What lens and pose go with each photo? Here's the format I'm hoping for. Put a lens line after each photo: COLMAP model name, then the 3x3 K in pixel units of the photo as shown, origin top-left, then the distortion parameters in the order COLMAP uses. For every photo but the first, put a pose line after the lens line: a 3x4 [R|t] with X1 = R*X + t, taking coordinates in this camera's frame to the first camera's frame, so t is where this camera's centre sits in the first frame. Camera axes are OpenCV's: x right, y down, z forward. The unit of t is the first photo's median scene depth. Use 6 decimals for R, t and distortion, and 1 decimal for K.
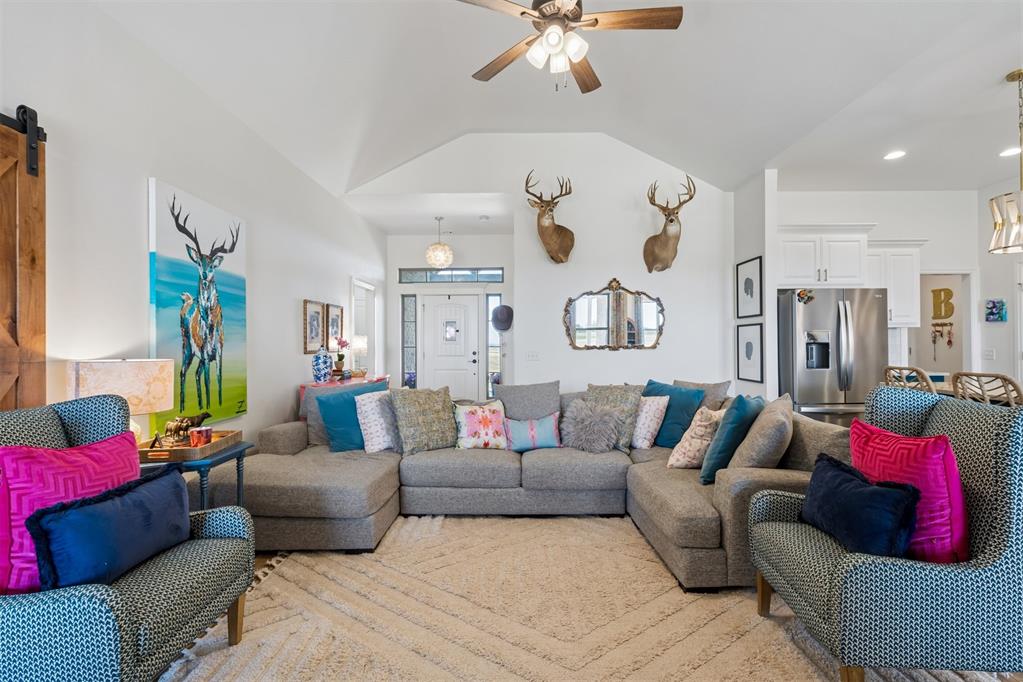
lens RADIAL K [[457.4, 0, 509.4], [0, 457.4, 338.7], [0, 0, 1]] dist [-0.000058, 0.001461]
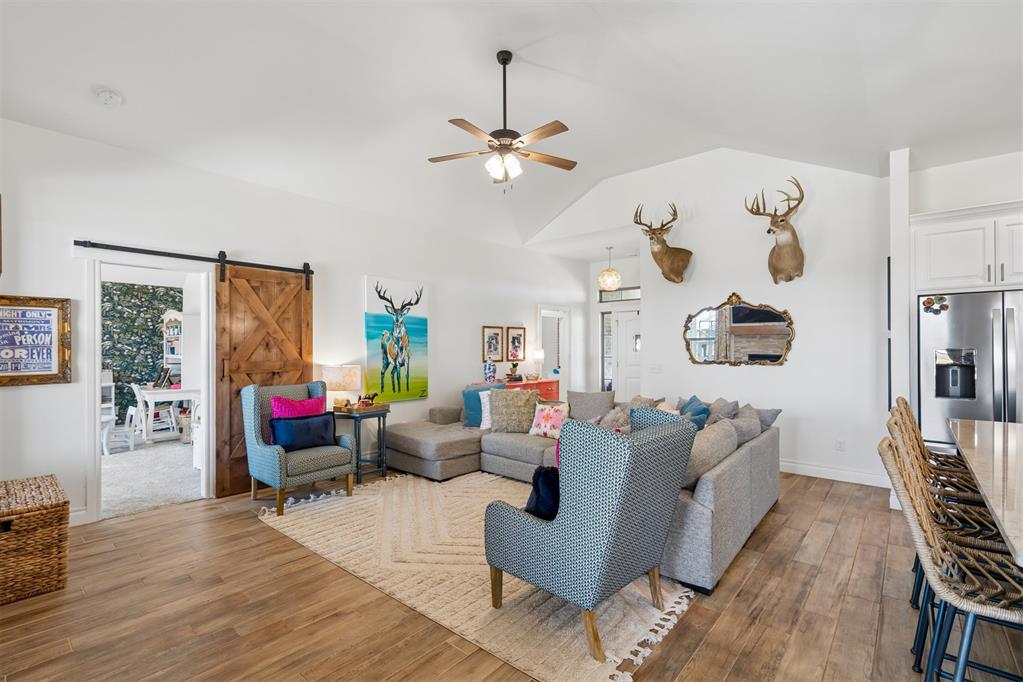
lens RADIAL K [[457.4, 0, 513.8], [0, 457.4, 342.9], [0, 0, 1]] dist [-0.000058, 0.001461]
pose [[0.765313, -0.003345, -0.643649, 0.780602], [0.003384, 0.999994, -0.001172, -0.037928], [0.643649, -0.001281, 0.765320, -0.095291]]
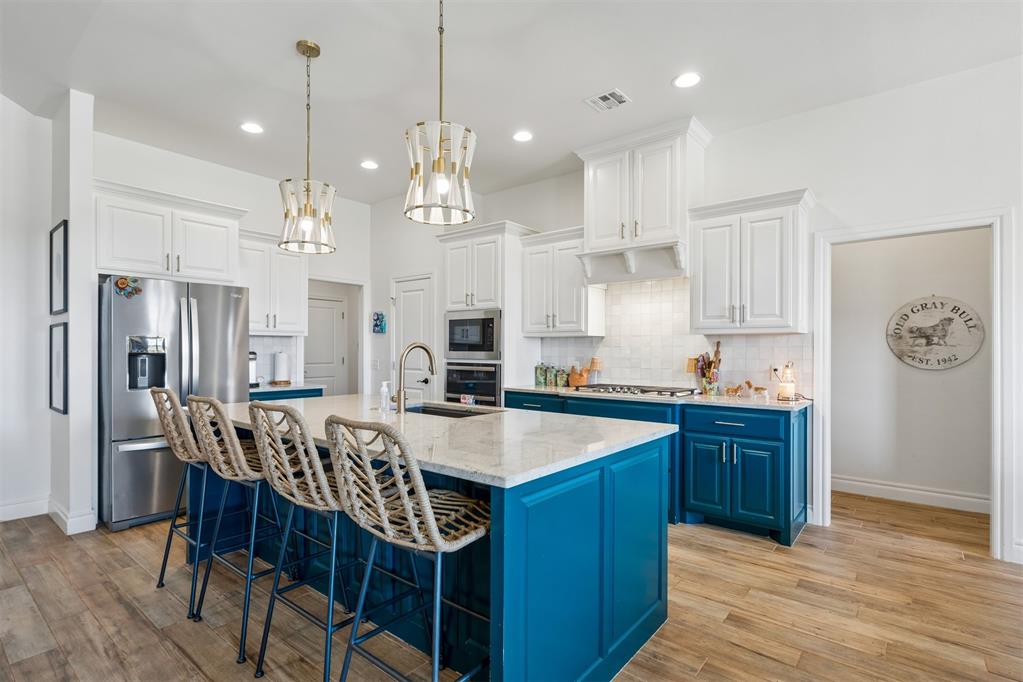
lens RADIAL K [[493.8, 0, 507.4], [0, 493.8, 350.5], [0, 0, 1]] dist [0.000006, 0.000427]
pose [[0.633299, 0.005644, 0.773887, 0.559983], [-0.009217, 0.999957, 0.000249, -0.000435], [-0.773853, -0.007291, 0.633324, 0.084020]]
